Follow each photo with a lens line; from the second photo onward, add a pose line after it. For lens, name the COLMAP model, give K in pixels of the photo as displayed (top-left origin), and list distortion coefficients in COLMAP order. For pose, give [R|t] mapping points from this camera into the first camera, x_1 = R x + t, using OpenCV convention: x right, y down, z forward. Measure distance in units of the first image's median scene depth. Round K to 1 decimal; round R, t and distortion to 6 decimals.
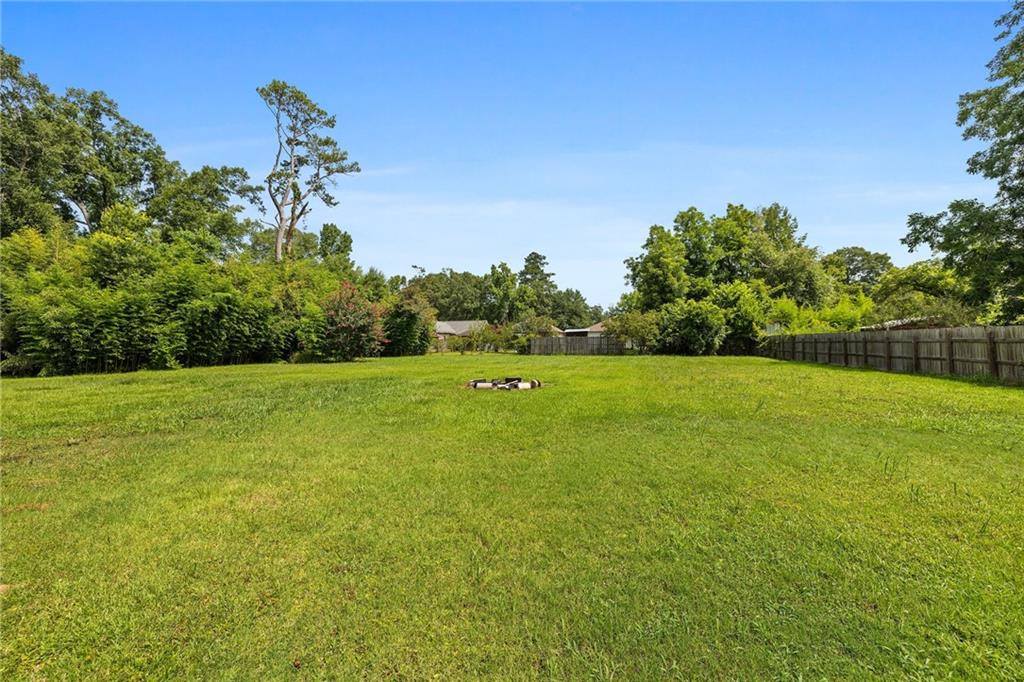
lens RADIAL K [[431.0, 0, 508.6], [0, 431.0, 341.4], [0, 0, 1]] dist [-0.000613, -0.000051]
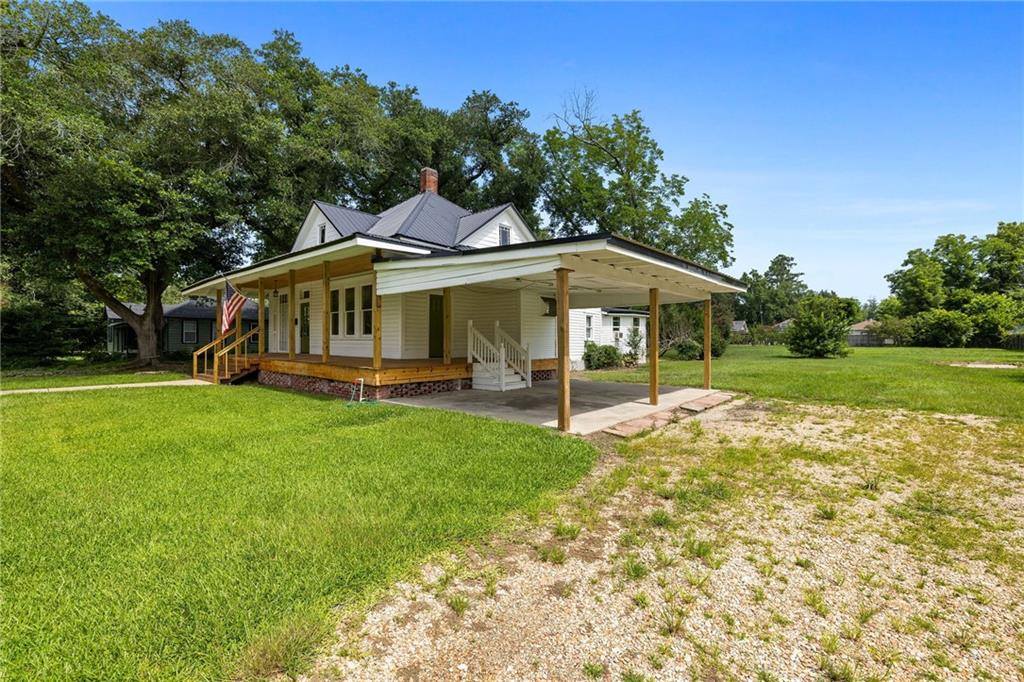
lens RADIAL K [[431.0, 0, 508.6], [0, 431.0, 341.4], [0, 0, 1]] dist [-0.000613, -0.000051]
pose [[0.894277, 0.009187, -0.447419, -0.211281], [-0.004782, 0.999928, 0.010974, 0.001526], [0.447488, -0.007675, 0.894257, -0.855342]]
